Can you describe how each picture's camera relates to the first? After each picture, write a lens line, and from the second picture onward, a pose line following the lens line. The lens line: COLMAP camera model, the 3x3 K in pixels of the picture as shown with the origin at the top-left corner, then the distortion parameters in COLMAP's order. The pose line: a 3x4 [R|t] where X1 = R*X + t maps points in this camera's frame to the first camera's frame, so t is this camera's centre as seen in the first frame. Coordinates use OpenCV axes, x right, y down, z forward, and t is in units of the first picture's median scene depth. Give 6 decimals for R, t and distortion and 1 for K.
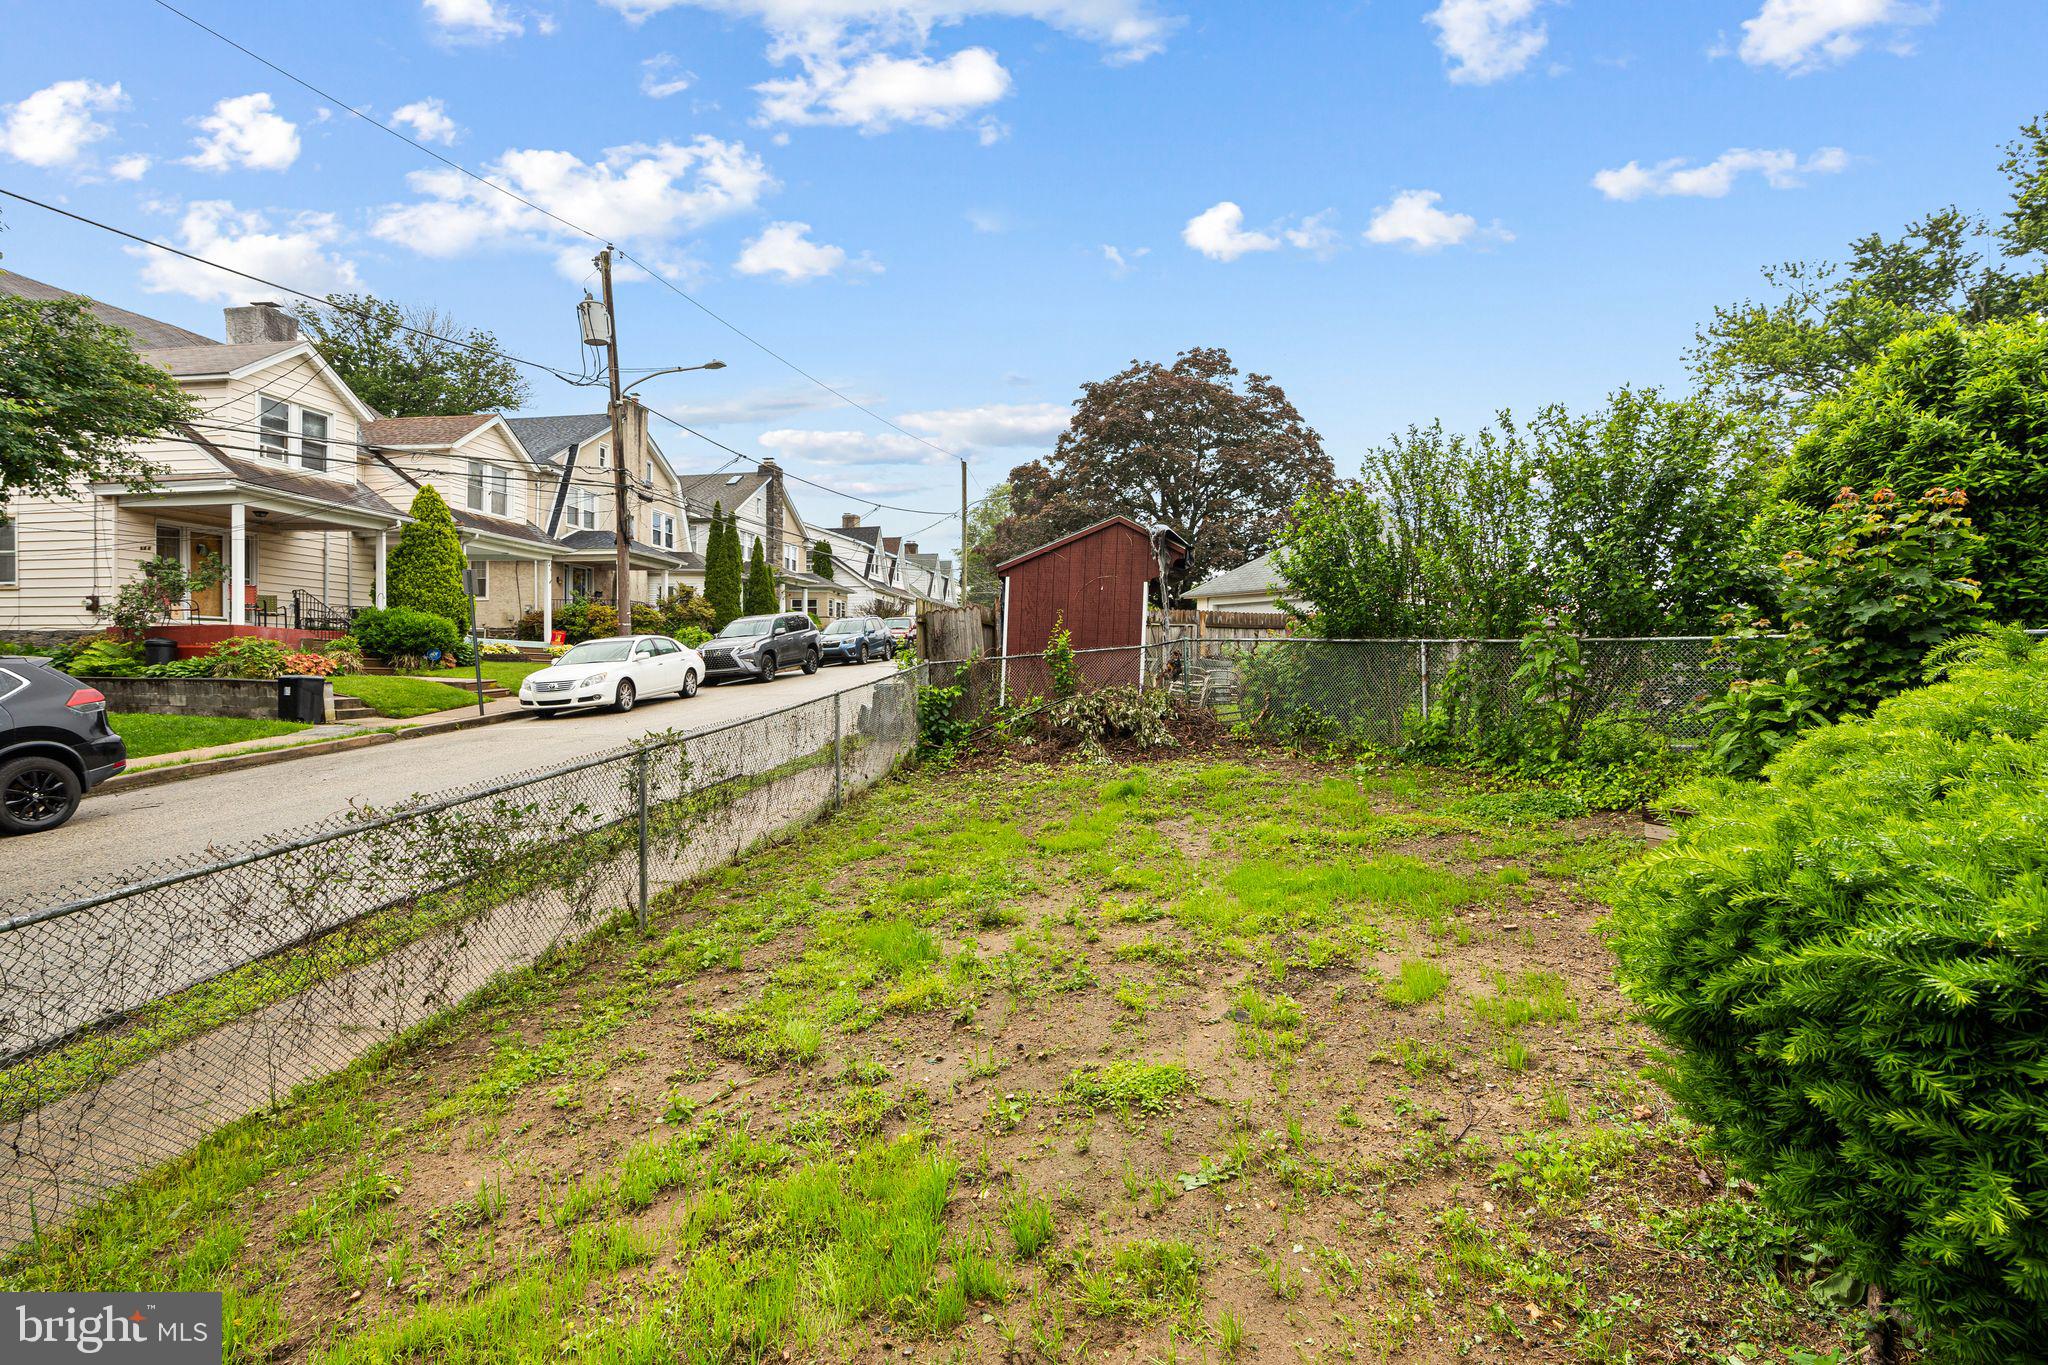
lens RADIAL K [[907.2, 0, 1019.3], [0, 907.2, 672.2], [0, 0, 1]] dist [-0.003806, 0.000743]
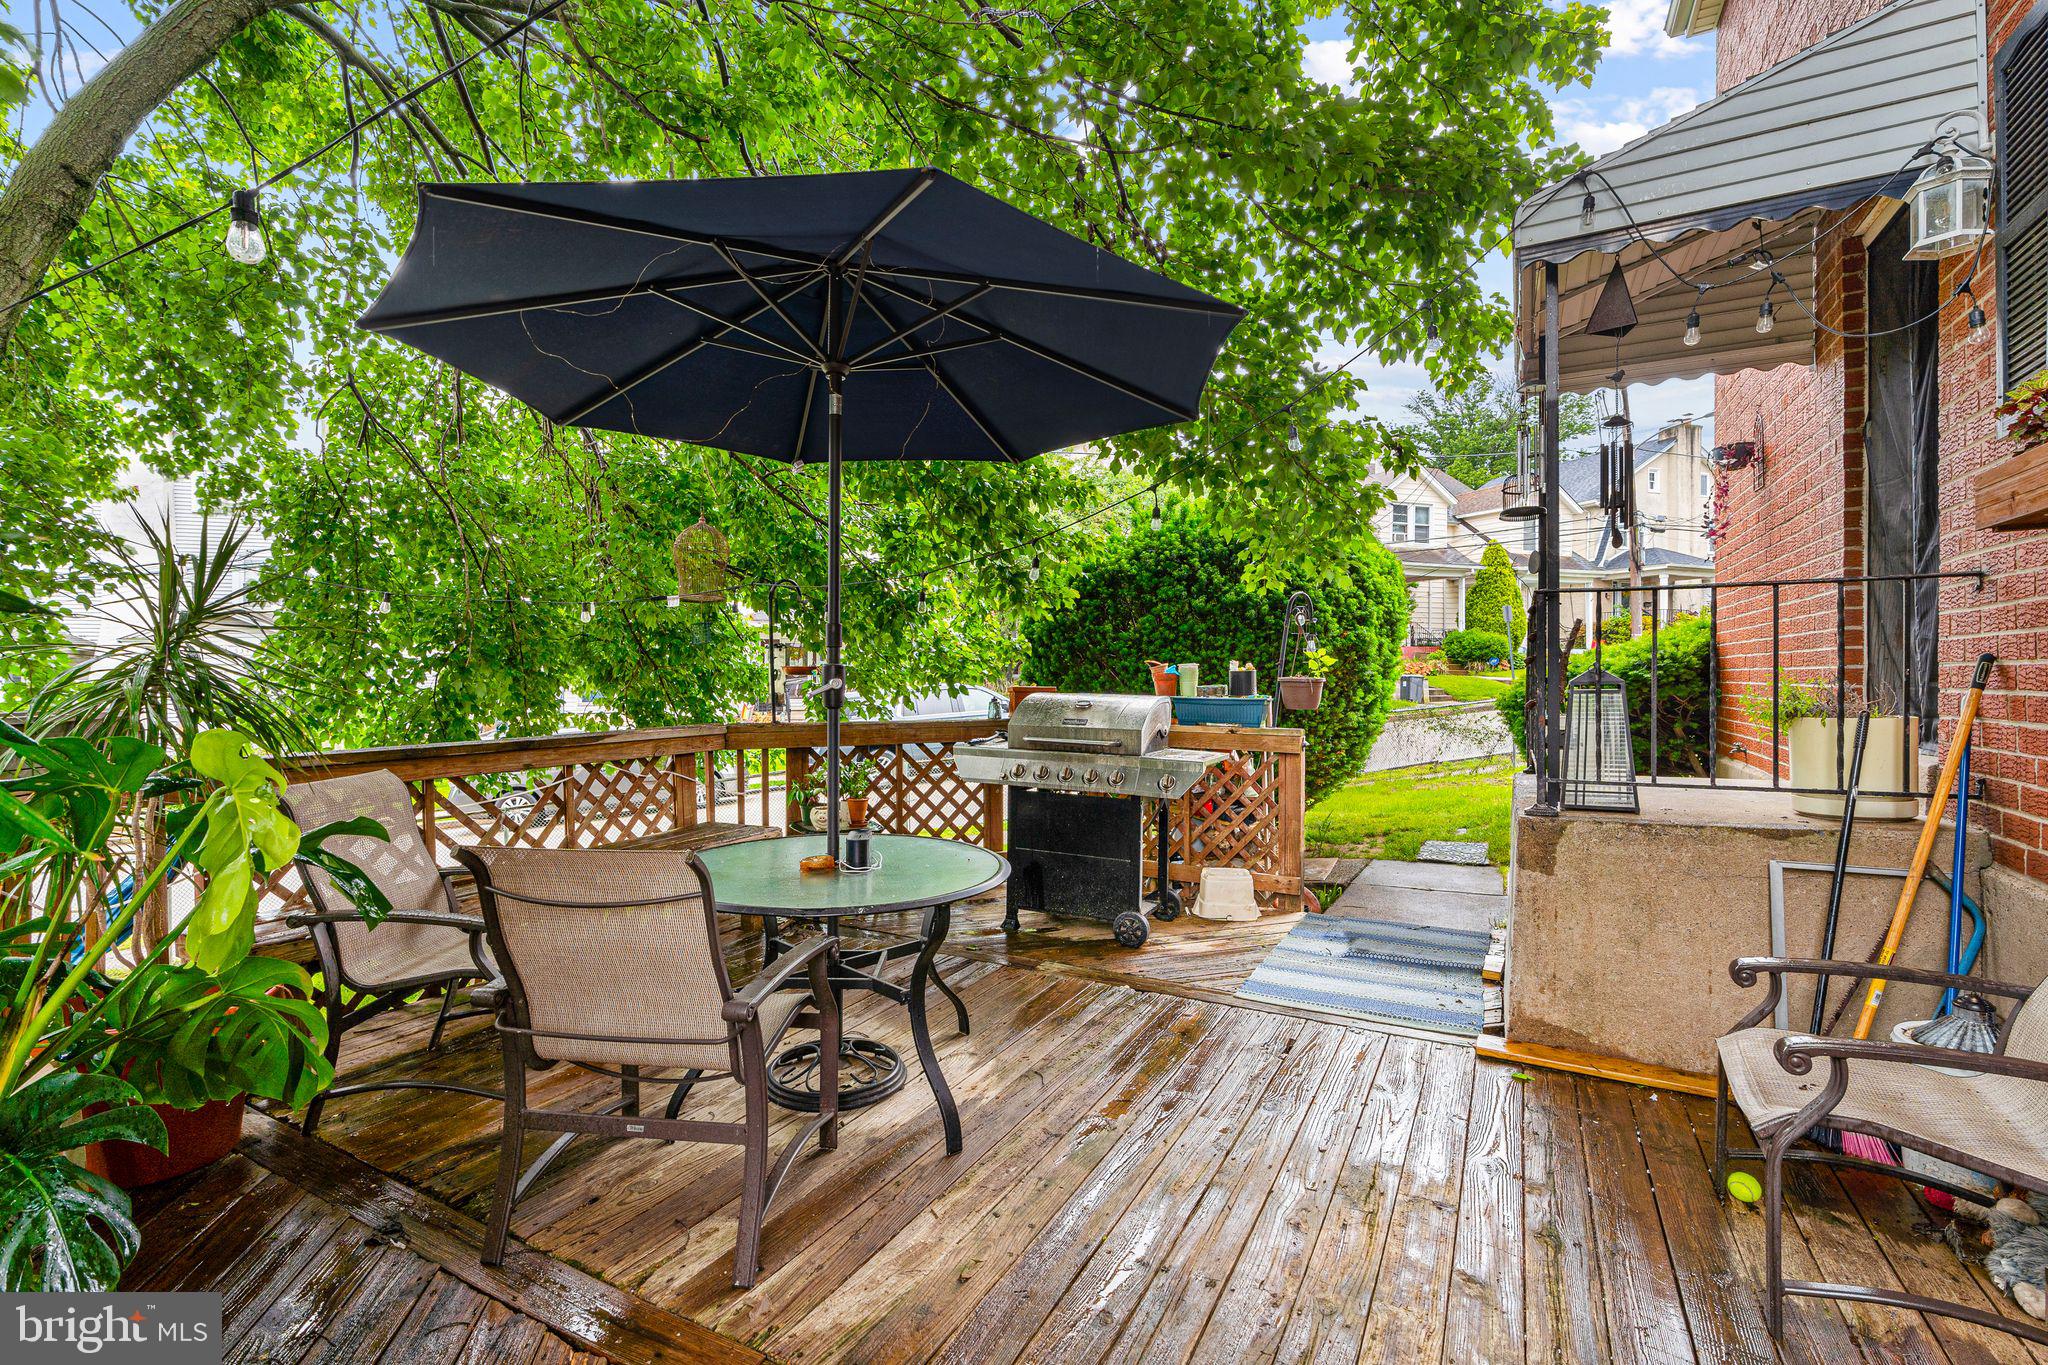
lens RADIAL K [[907.2, 0, 1020.0], [0, 907.2, 676.8], [0, 0, 1]] dist [-0.003806, 0.000743]
pose [[0.461124, 0.001099, -0.887335, 0.266229], [-0.002688, 0.999996, -0.000159, 0.006810], [0.887331, 0.002458, 0.461126, -0.308256]]
